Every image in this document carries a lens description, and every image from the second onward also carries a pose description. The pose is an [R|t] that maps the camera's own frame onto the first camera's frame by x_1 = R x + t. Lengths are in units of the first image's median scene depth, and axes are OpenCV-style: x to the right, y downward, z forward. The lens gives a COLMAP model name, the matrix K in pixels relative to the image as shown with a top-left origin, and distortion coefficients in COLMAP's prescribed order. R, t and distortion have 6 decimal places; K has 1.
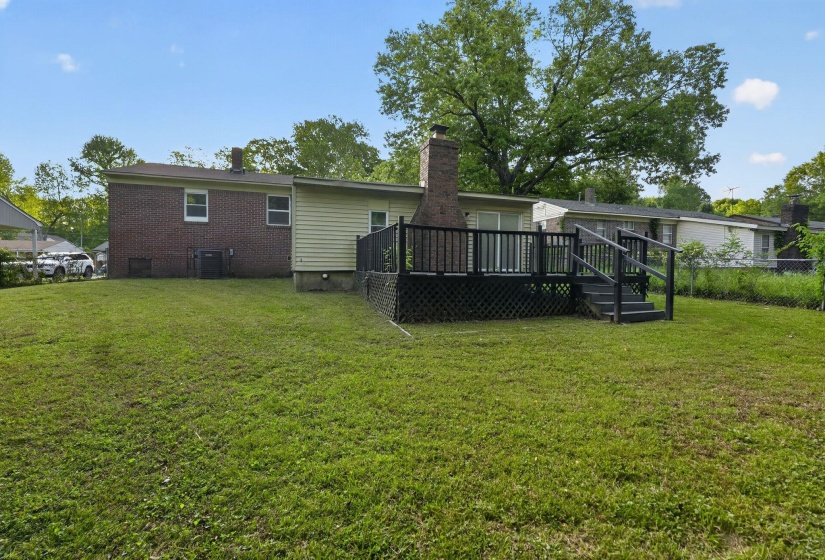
lens RADIAL K [[366.7, 0, 413.7], [0, 366.7, 279.5], [0, 0, 1]] dist [-0.015887, 0.001809]
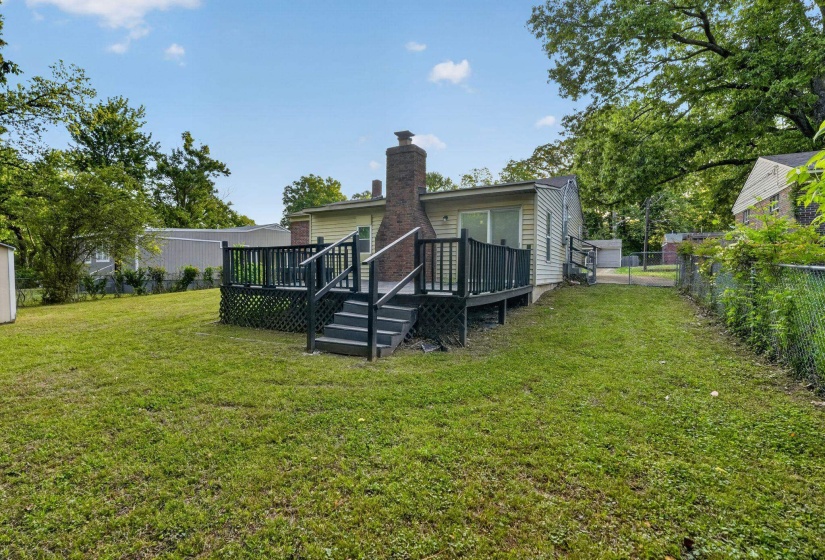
lens RADIAL K [[366.7, 0, 414.9], [0, 366.7, 282.1], [0, 0, 1]] dist [-0.015887, 0.001809]
pose [[0.665755, 0.019586, -0.745913, 0.443756], [-0.018210, 0.999784, 0.009999, -0.016944], [0.745948, 0.006926, 0.665968, 0.203971]]
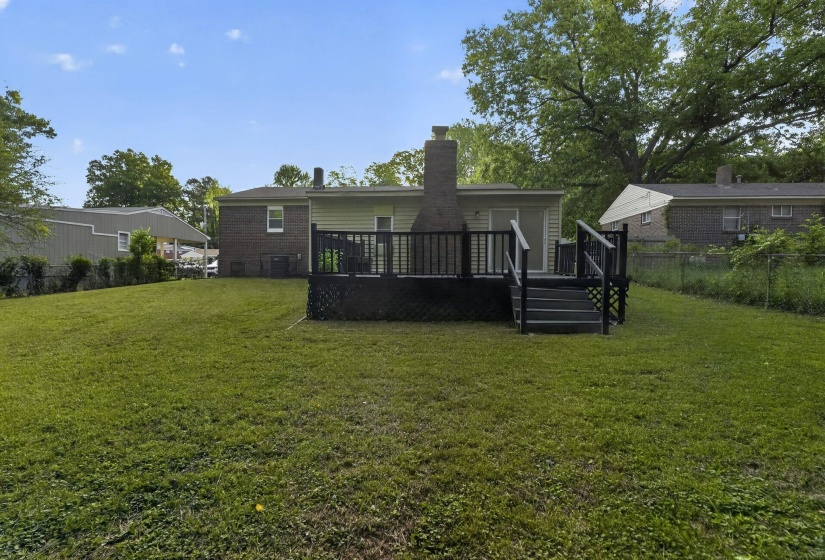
lens RADIAL K [[366.7, 0, 414.5], [0, 366.7, 280.3], [0, 0, 1]] dist [-0.015887, 0.001809]
pose [[0.916576, 0.009692, -0.399744, 0.220588], [-0.009582, 0.999952, 0.002273, -0.001553], [0.399746, 0.001747, 0.916624, 0.032056]]
